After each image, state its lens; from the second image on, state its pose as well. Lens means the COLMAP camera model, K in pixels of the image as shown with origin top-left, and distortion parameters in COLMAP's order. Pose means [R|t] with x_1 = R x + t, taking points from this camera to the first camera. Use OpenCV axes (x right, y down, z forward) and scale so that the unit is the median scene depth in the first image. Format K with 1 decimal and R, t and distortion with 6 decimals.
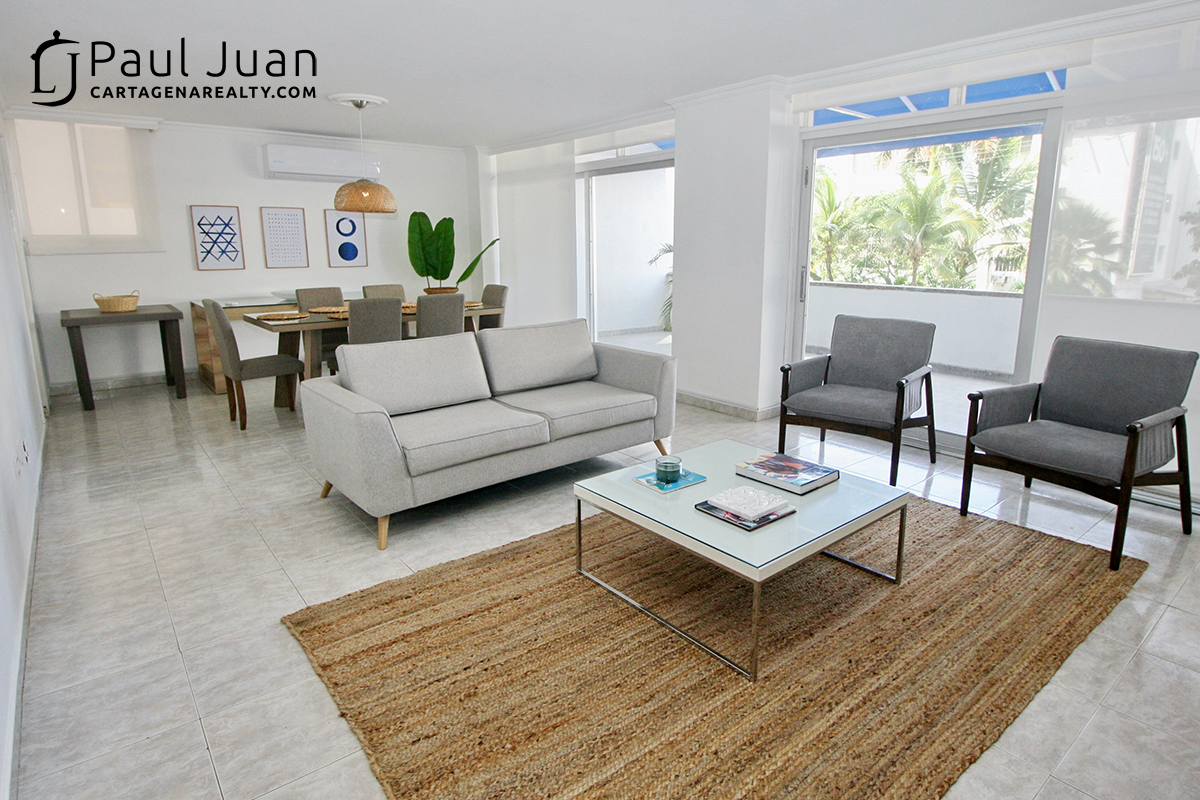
lens RADIAL K [[641.8, 0, 600.0], [0, 641.8, 400.0], [0, 0, 1]] dist [-0.007091, -0.001312]
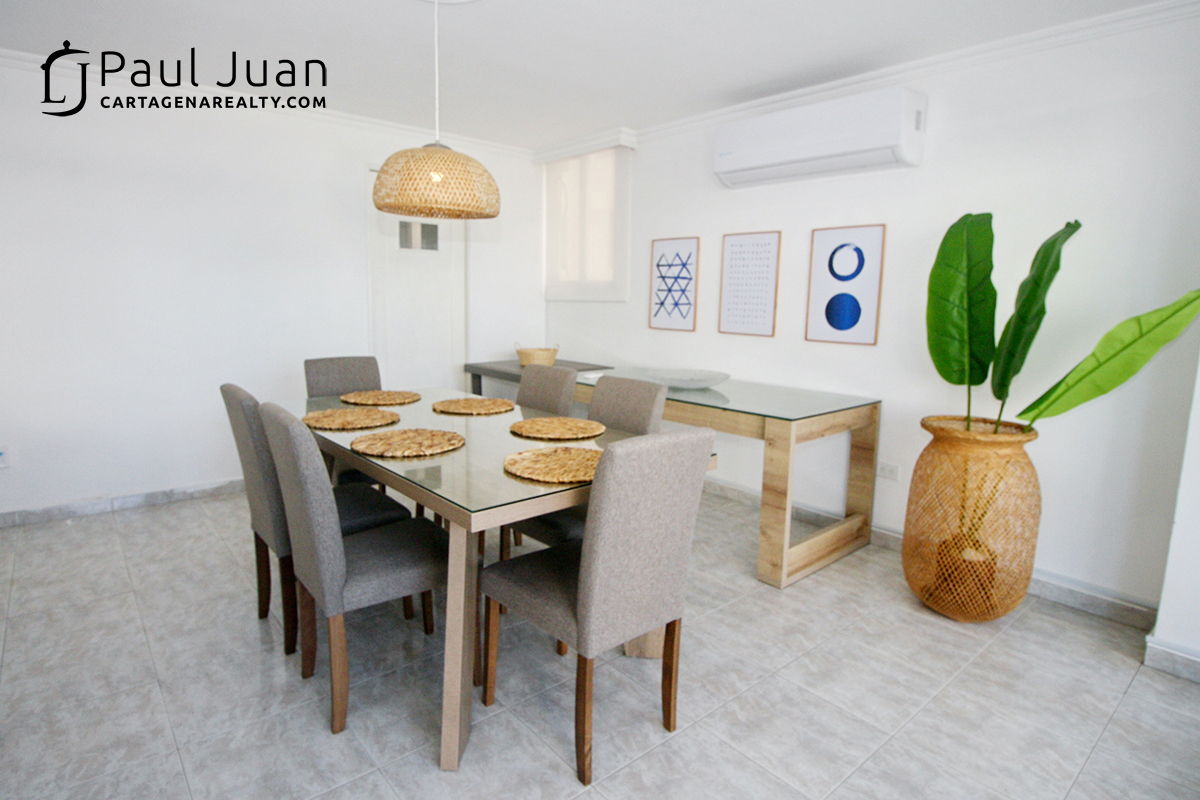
lens RADIAL K [[641.8, 0, 600.0], [0, 641.8, 400.0], [0, 0, 1]] dist [-0.007091, -0.001312]
pose [[0.022894, 0.157471, -0.987258, 0.043349], [-0.266897, 0.952638, 0.145760, -0.088013], [0.963453, 0.260160, 0.063838, 0.374907]]
